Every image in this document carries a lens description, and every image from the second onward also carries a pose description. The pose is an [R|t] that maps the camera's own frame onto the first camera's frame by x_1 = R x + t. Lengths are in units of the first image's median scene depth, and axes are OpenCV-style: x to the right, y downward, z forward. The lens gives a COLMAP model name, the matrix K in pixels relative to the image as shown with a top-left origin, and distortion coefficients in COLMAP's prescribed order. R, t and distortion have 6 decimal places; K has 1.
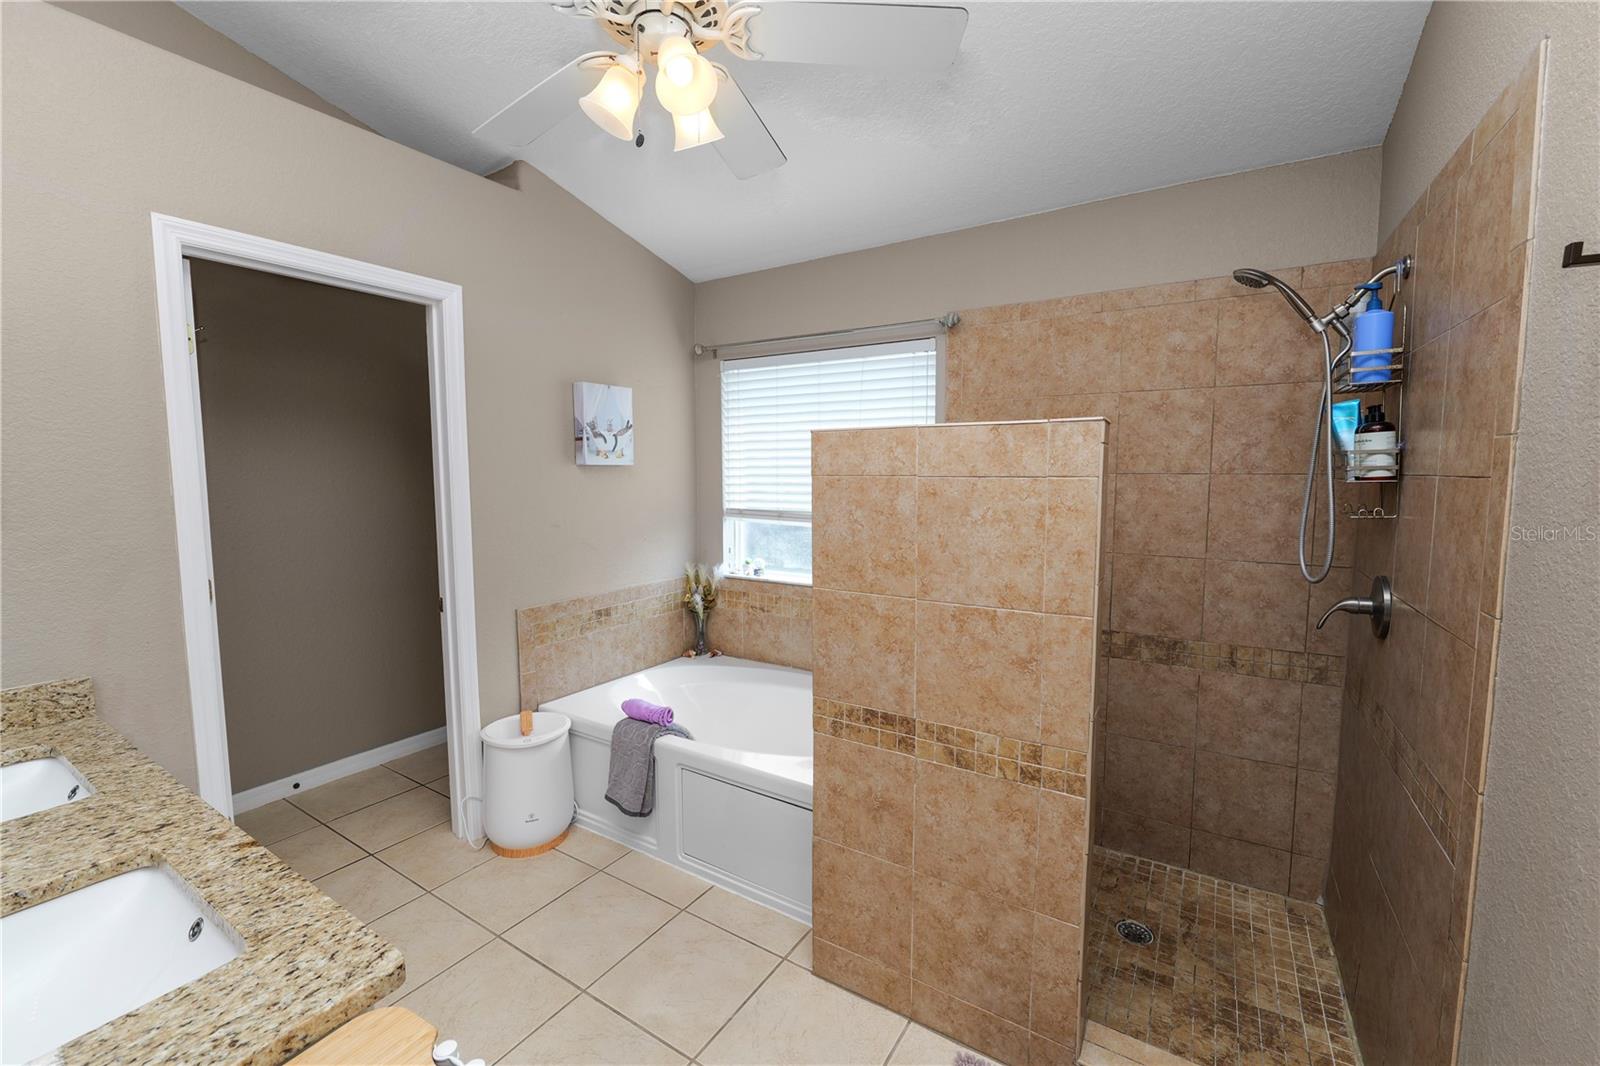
lens RADIAL K [[657.0, 0, 802.9], [0, 657.0, 532.6], [0, 0, 1]] dist [-0.008216, 0.000257]
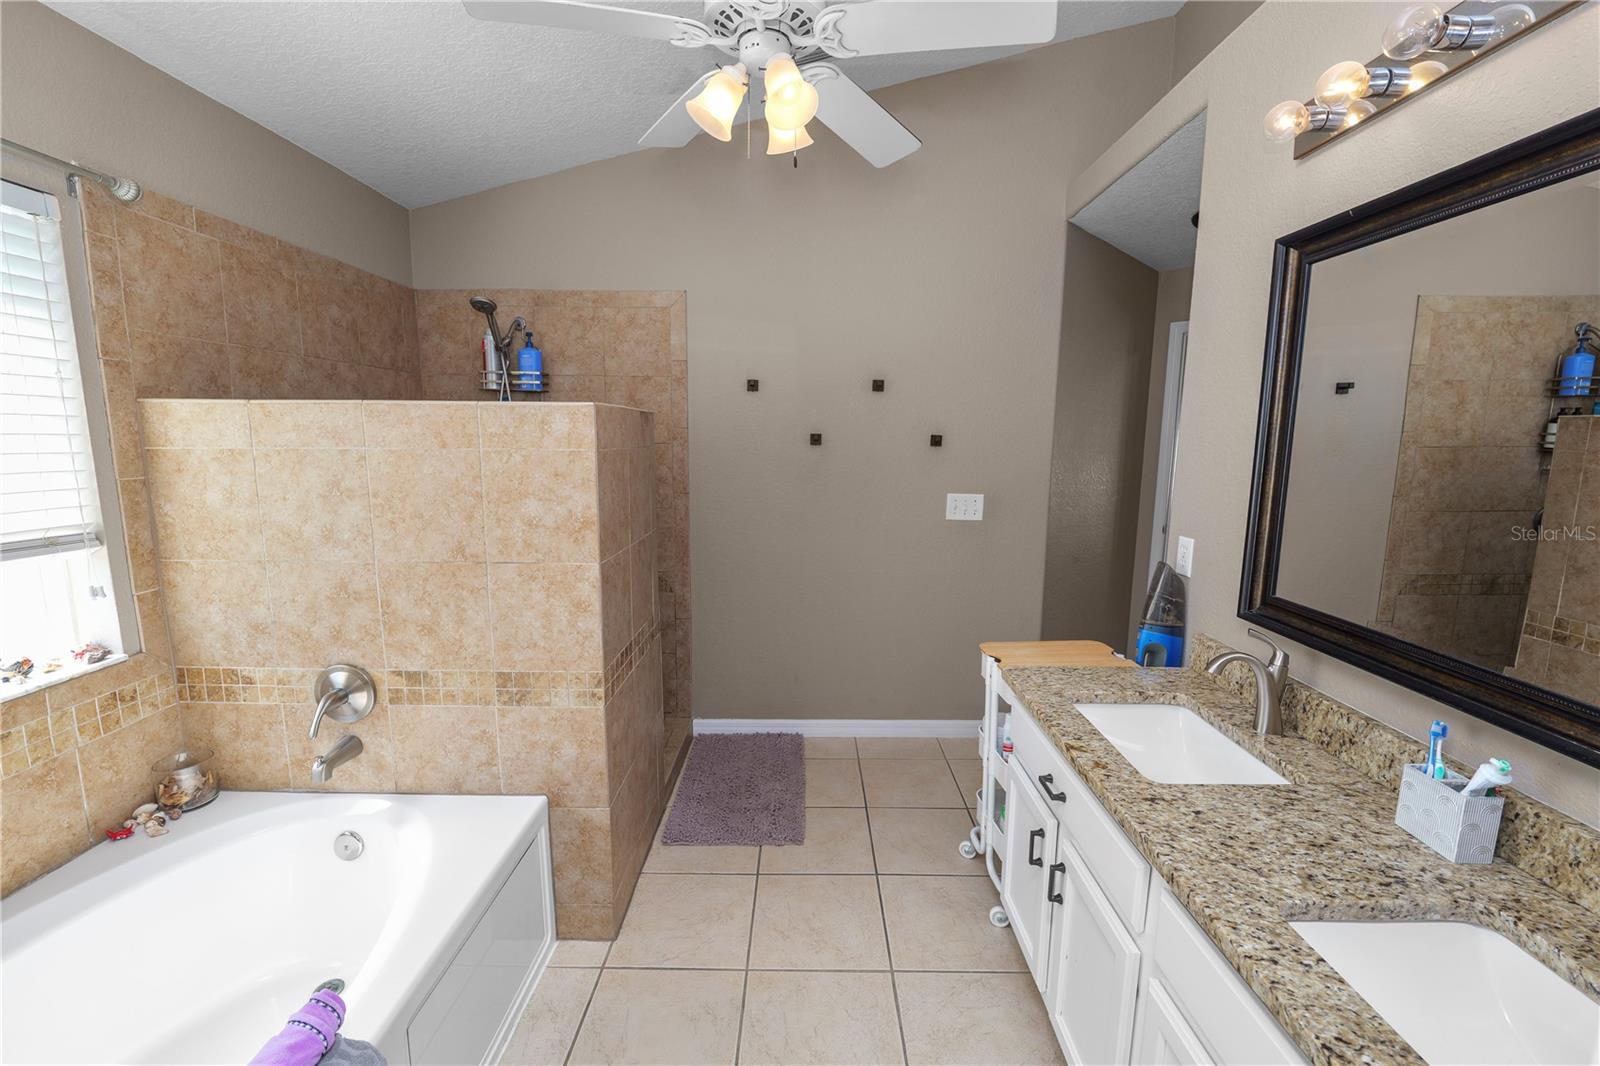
lens RADIAL K [[657.0, 0, 801.4], [0, 657.0, 531.6], [0, 0, 1]] dist [-0.008216, 0.000257]
pose [[-0.534523, -0.126242, 0.835672, -0.715683], [0.067411, 0.979262, 0.191052, -0.097708], [-0.842461, 0.158455, -0.514928, 0.924575]]
